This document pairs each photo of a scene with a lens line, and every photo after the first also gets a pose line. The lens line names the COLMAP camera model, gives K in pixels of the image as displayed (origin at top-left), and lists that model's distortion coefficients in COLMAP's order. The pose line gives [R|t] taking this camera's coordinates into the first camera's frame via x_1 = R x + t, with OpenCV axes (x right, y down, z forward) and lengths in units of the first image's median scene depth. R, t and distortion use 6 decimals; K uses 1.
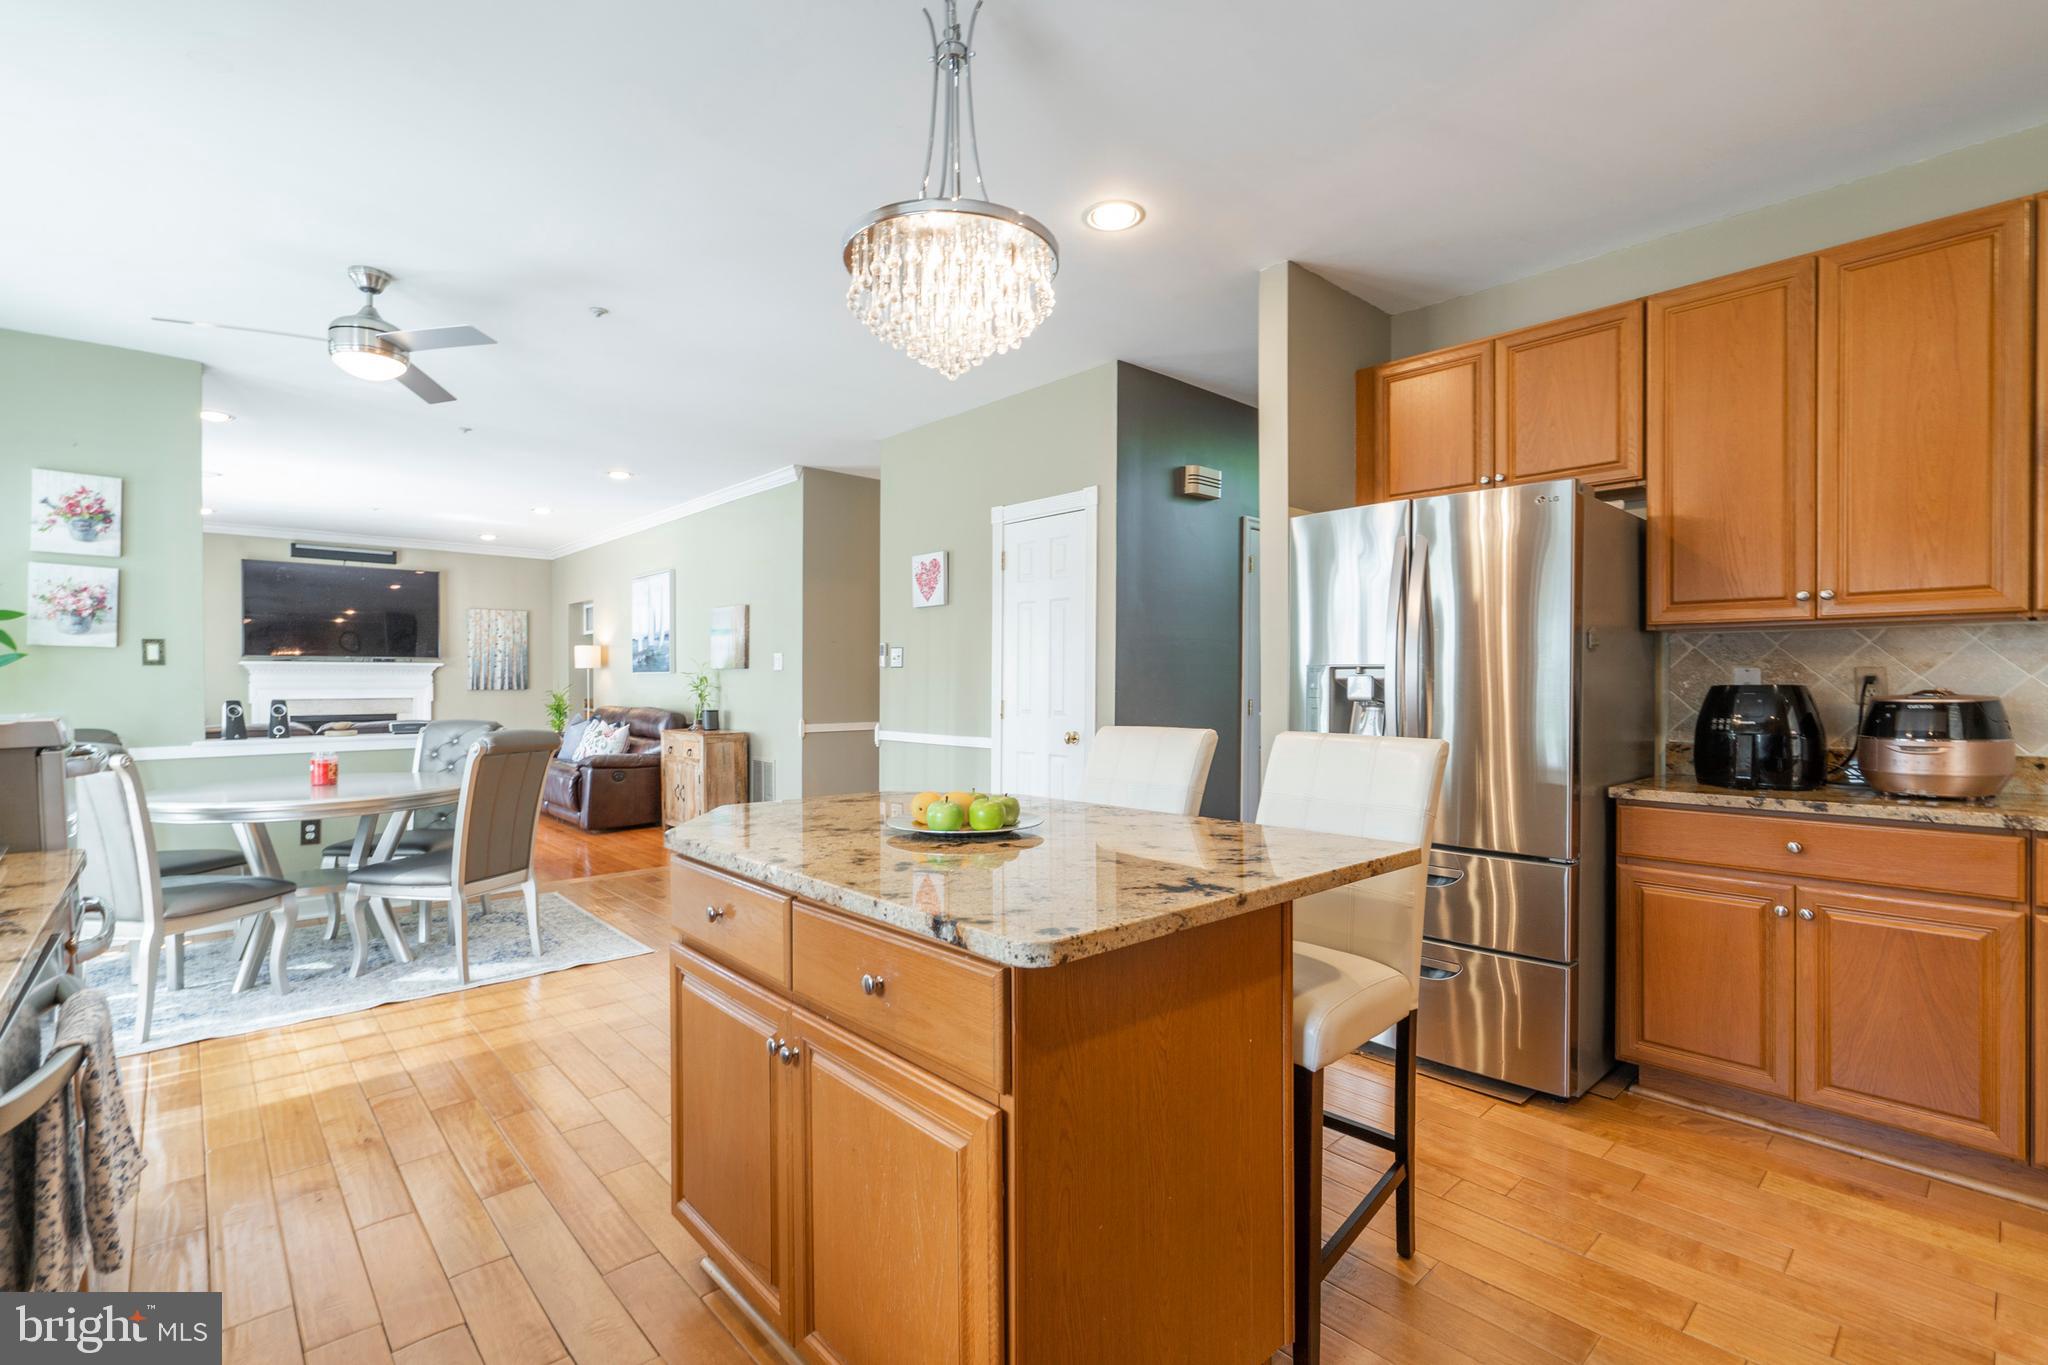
lens RADIAL K [[929.6, 0, 1024.0], [0, 929.6, 682.5], [0, 0, 1]] dist [0.001611, 0.000453]
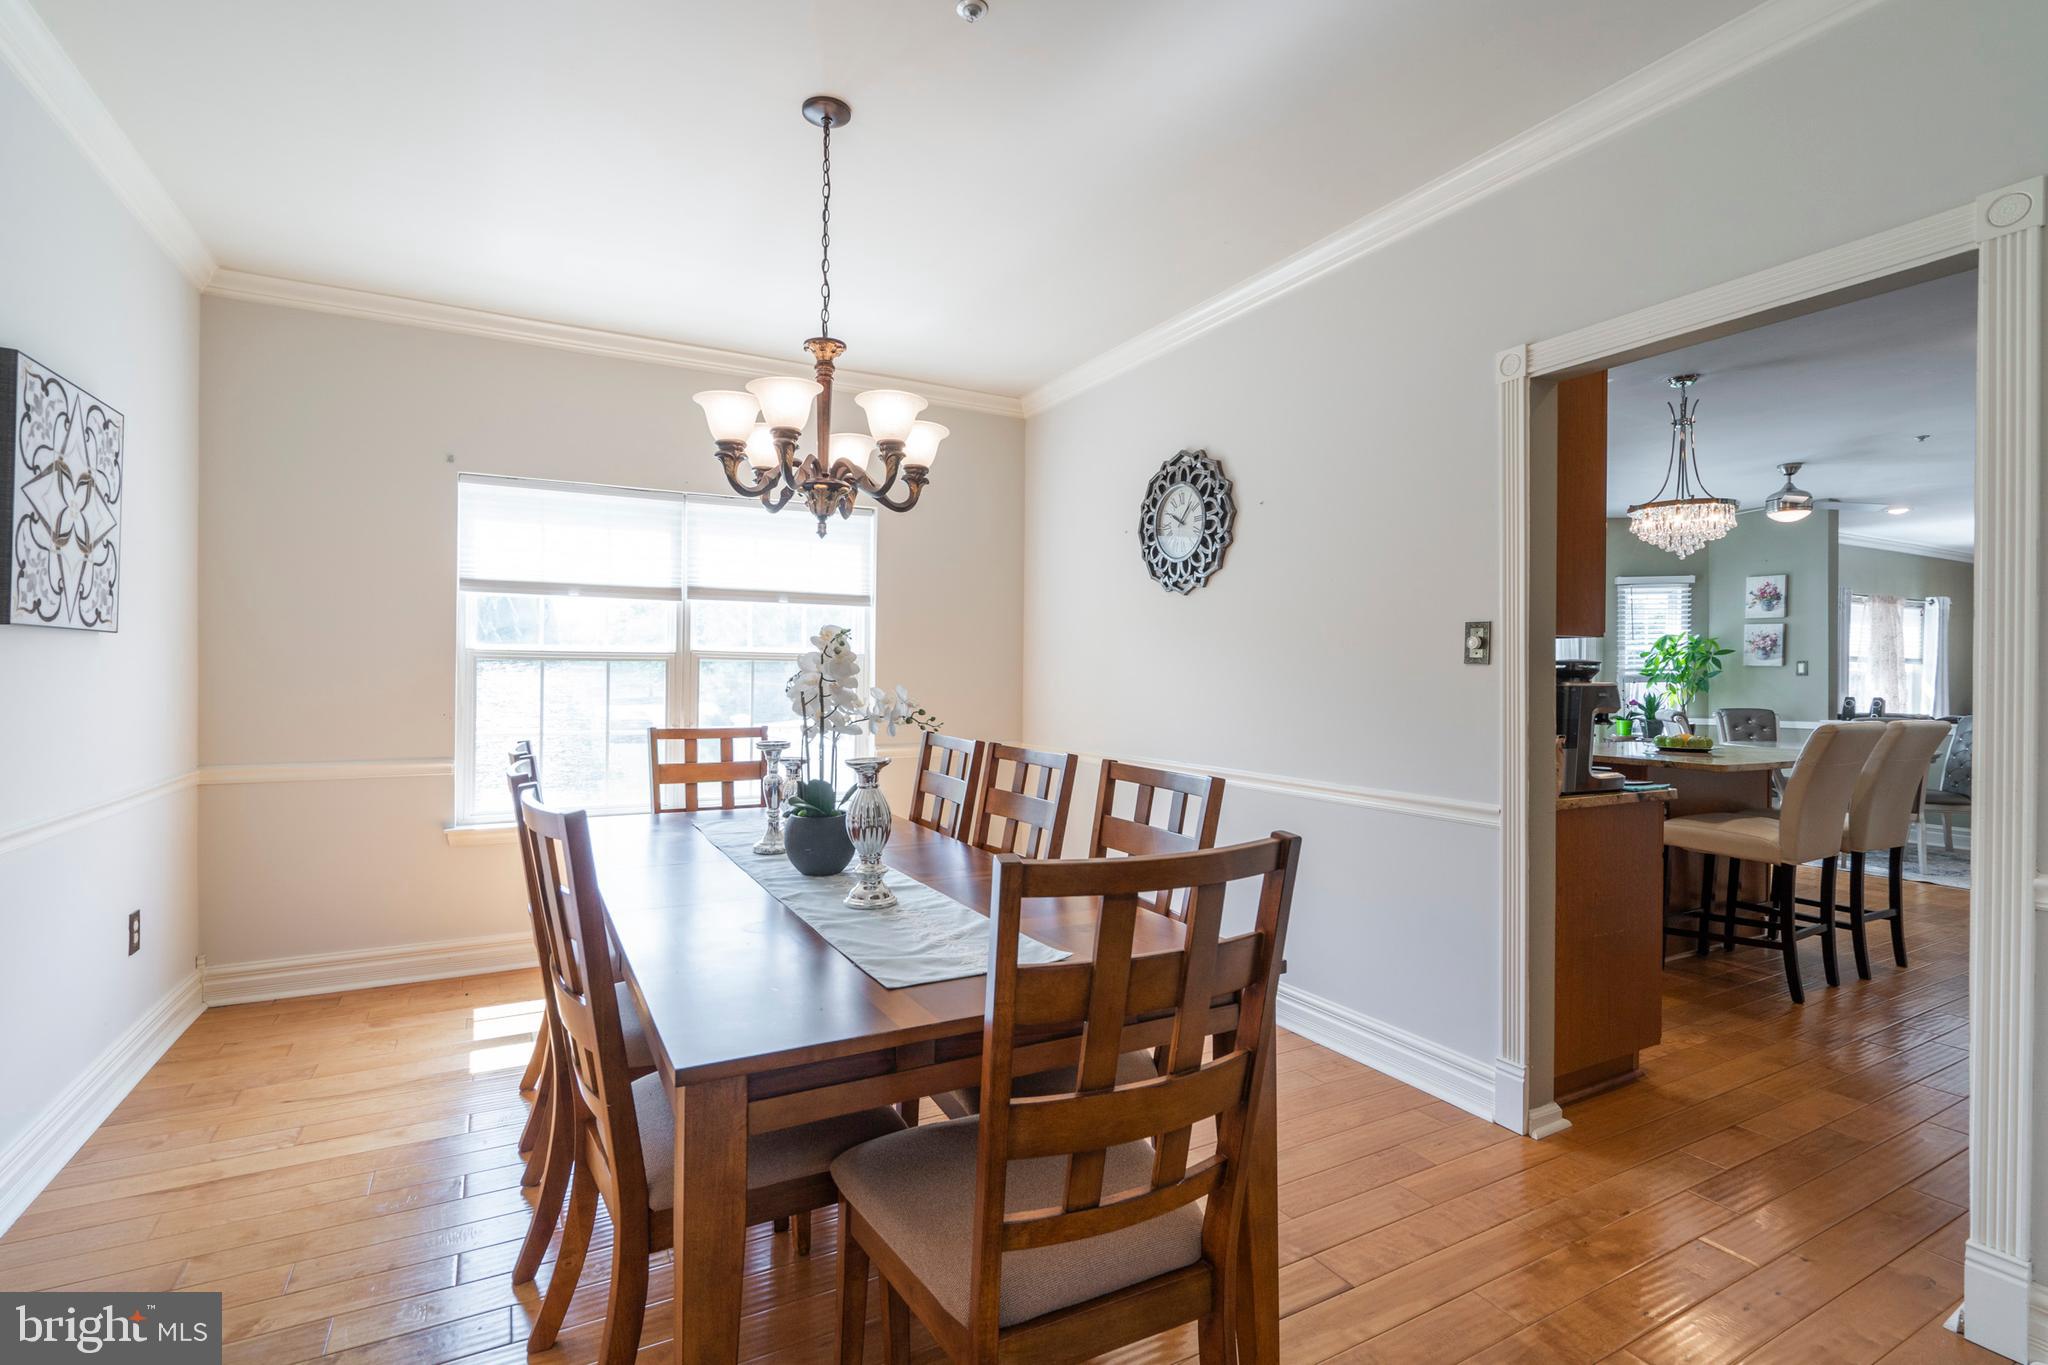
lens RADIAL K [[913.0, 0, 1013.1], [0, 913.0, 678.9], [0, 0, 1]] dist [0.000299, -0.000096]
pose [[-0.248306, 0.002705, -0.968678, 0.874358], [-0.007402, 0.999962, 0.004690, -0.007045], [0.968653, 0.008335, -0.248277, -0.024491]]
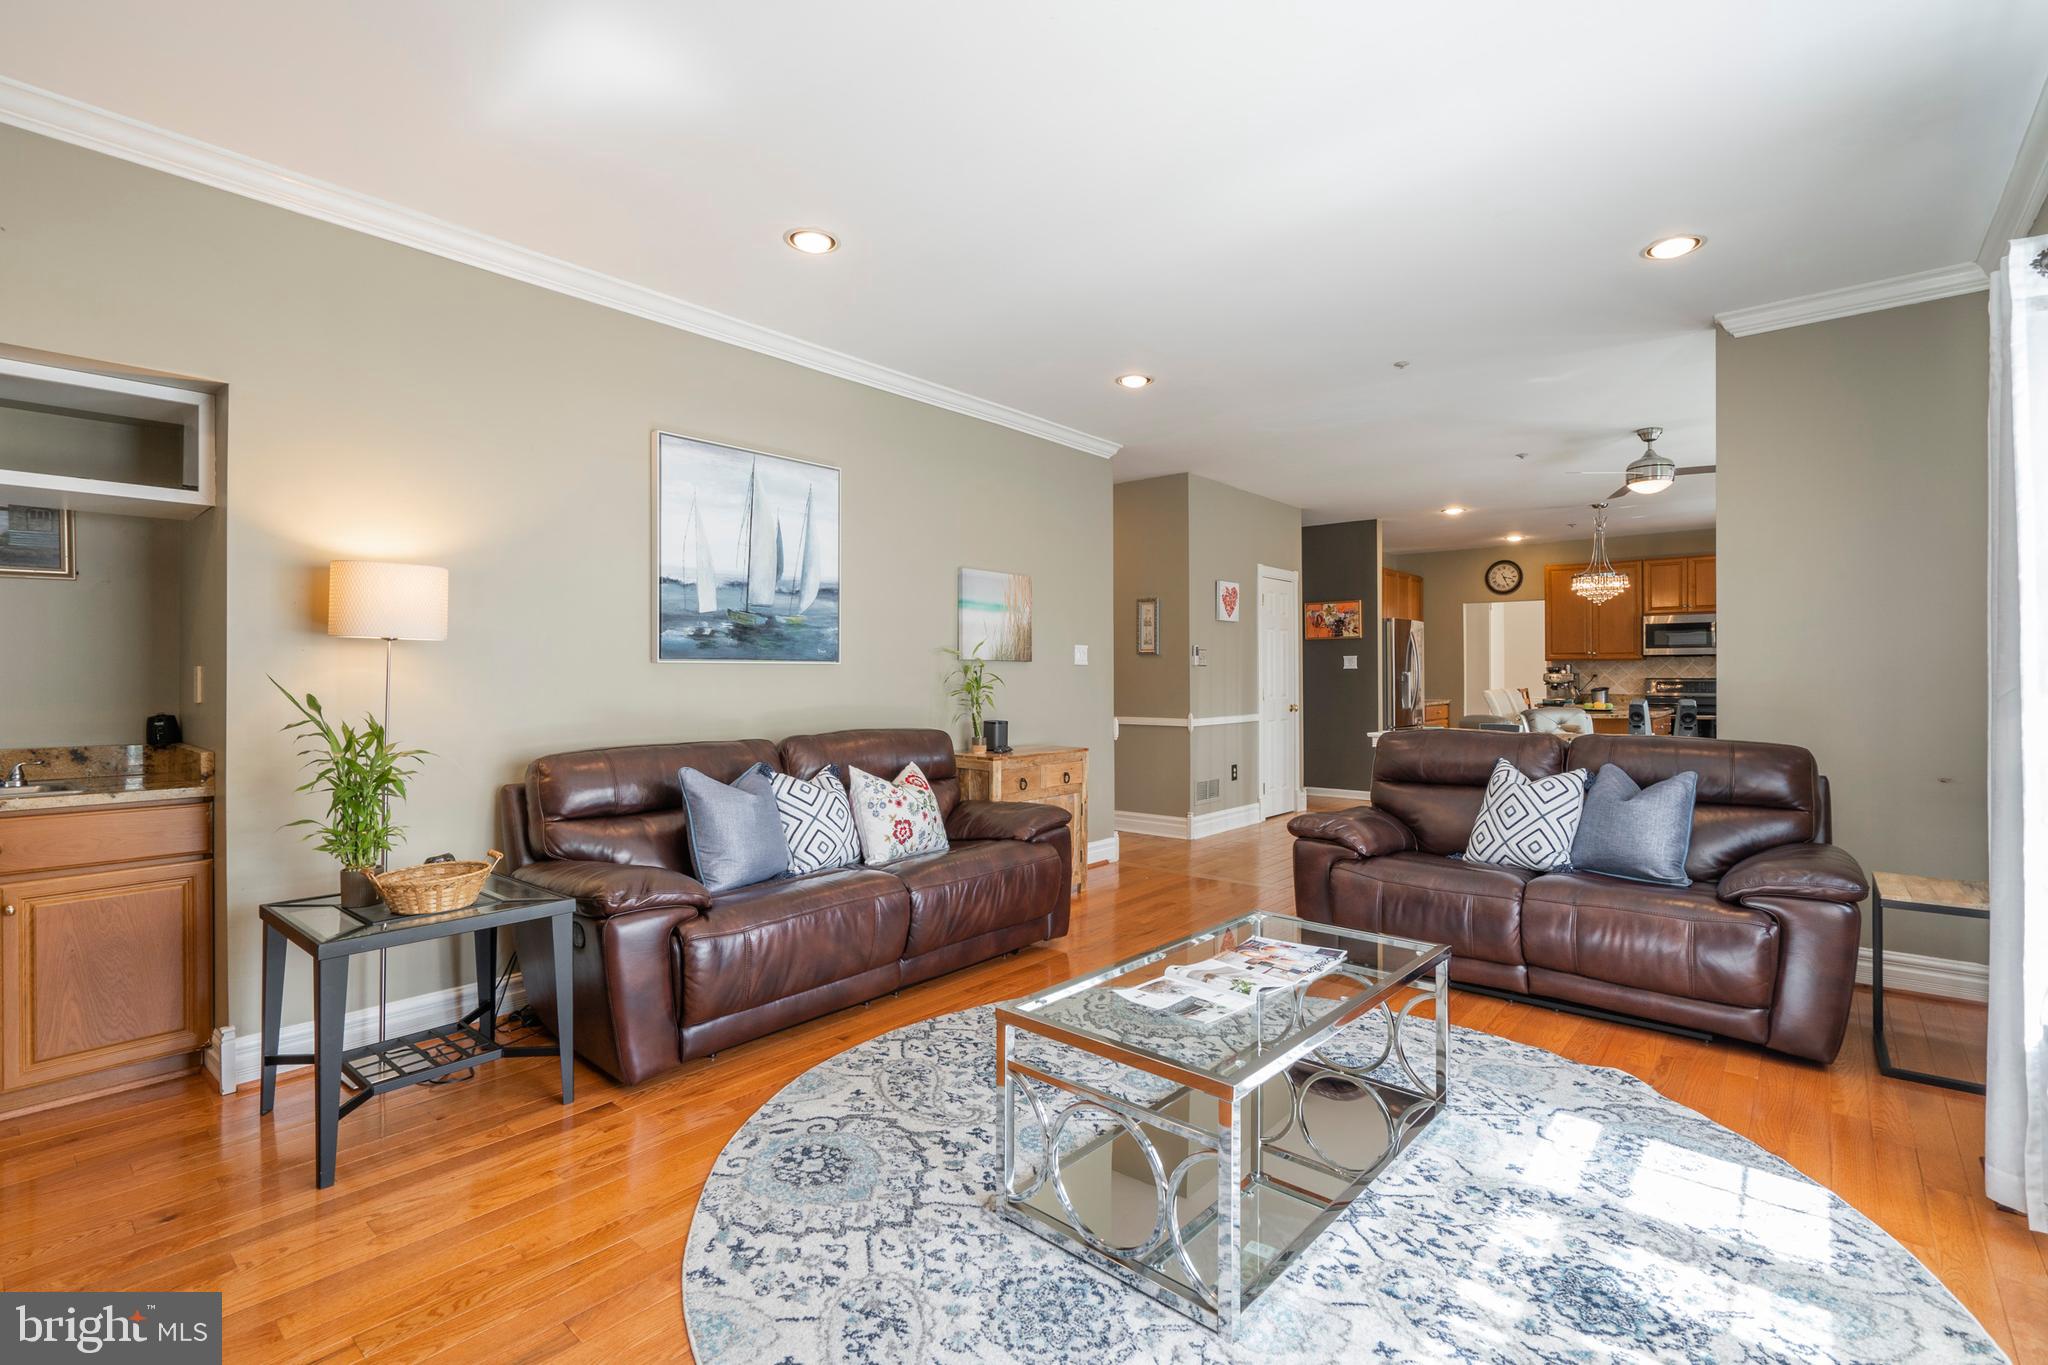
lens RADIAL K [[929.2, 0, 994.8], [0, 929.2, 676.9], [0, 0, 1]] dist [-0.021076, 0.000240]
pose [[-0.111135, 0.000194, 0.993805, -1.335674], [0.005346, 0.999986, 0.000403, -0.003994], [-0.993791, 0.005357, -0.111134, 1.422848]]
